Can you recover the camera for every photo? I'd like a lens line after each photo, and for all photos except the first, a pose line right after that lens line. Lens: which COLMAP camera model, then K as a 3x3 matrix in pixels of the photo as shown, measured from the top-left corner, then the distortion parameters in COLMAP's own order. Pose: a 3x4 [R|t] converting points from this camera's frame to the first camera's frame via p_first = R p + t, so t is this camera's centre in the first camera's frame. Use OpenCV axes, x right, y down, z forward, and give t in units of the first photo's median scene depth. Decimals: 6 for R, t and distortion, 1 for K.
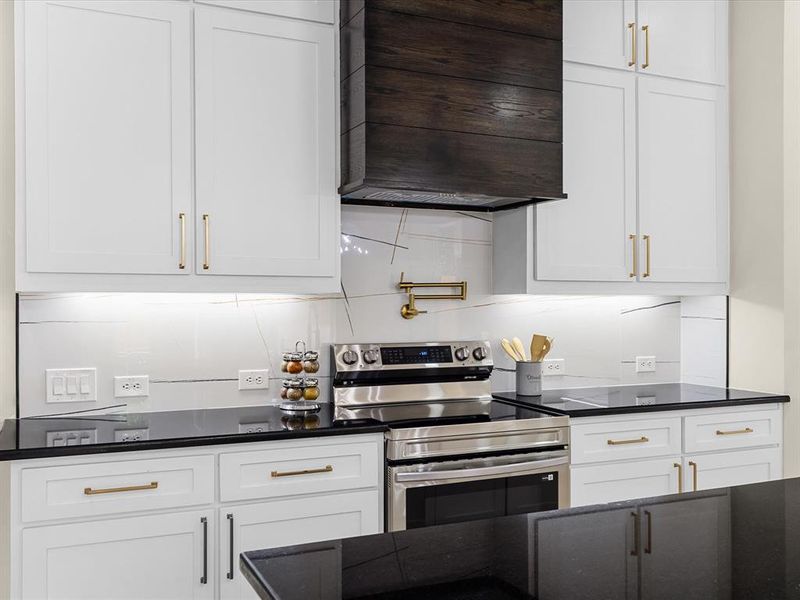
lens RADIAL K [[772.0, 0, 400.5], [0, 772.0, 302.5], [0, 0, 1]] dist [0.001168, 0.000000]
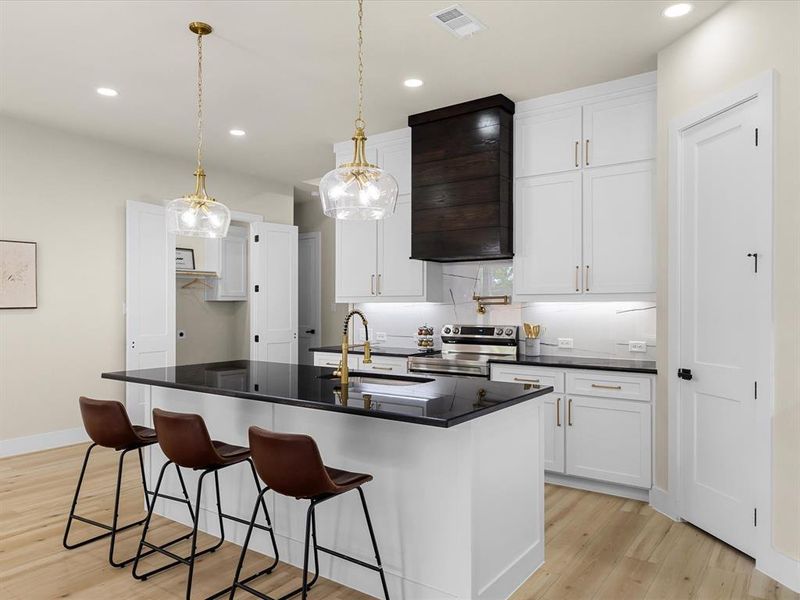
lens RADIAL K [[571.7, 0, 387.8], [0, 571.7, 293.4], [0, 0, 1]] dist [0.019805, -0.019582]
pose [[0.482171, -0.020002, -0.875849, 1.299217], [-0.001185, 0.999724, -0.023483, 0.002473], [0.876076, 0.012360, 0.482014, 0.034405]]
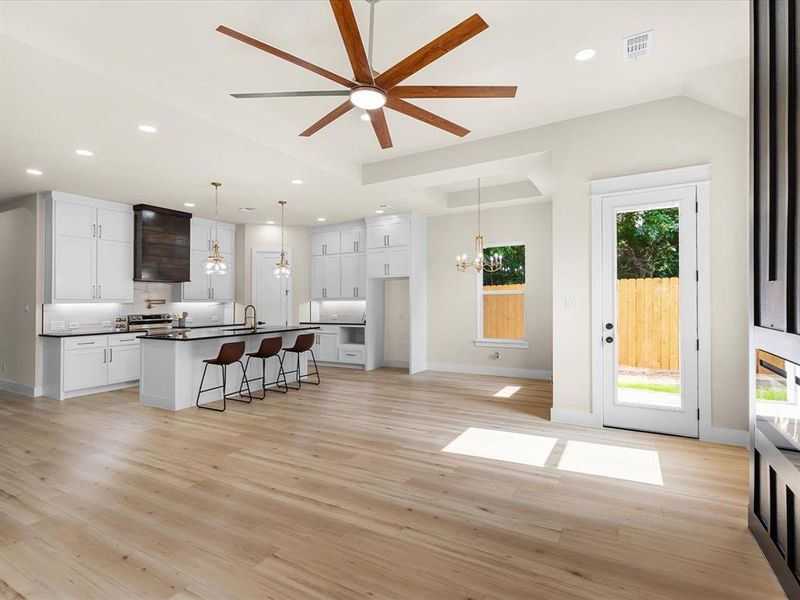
lens RADIAL K [[407.6, 0, 398.9], [0, 407.6, 291.9], [0, 0, 1]] dist [0.012798, -0.004469]
pose [[0.812014, 0.006069, 0.583606, -0.193241], [0.010330, 0.999640, -0.024768, -0.000760], [-0.583547, 0.026141, 0.811659, -1.642407]]
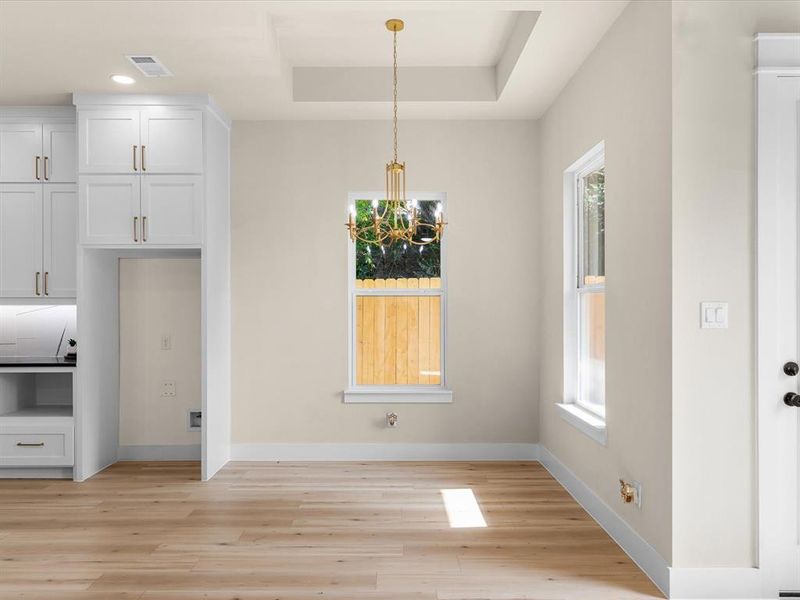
lens RADIAL K [[603.1, 0, 393.6], [0, 603.1, 309.2], [0, 0, 1]] dist [0.021602, -0.007380]
pose [[0.430308, -0.006393, 0.902659, 0.101536], [0.001209, 0.999978, 0.006506, -0.009097], [-0.902681, -0.001708, 0.430306, -0.826824]]
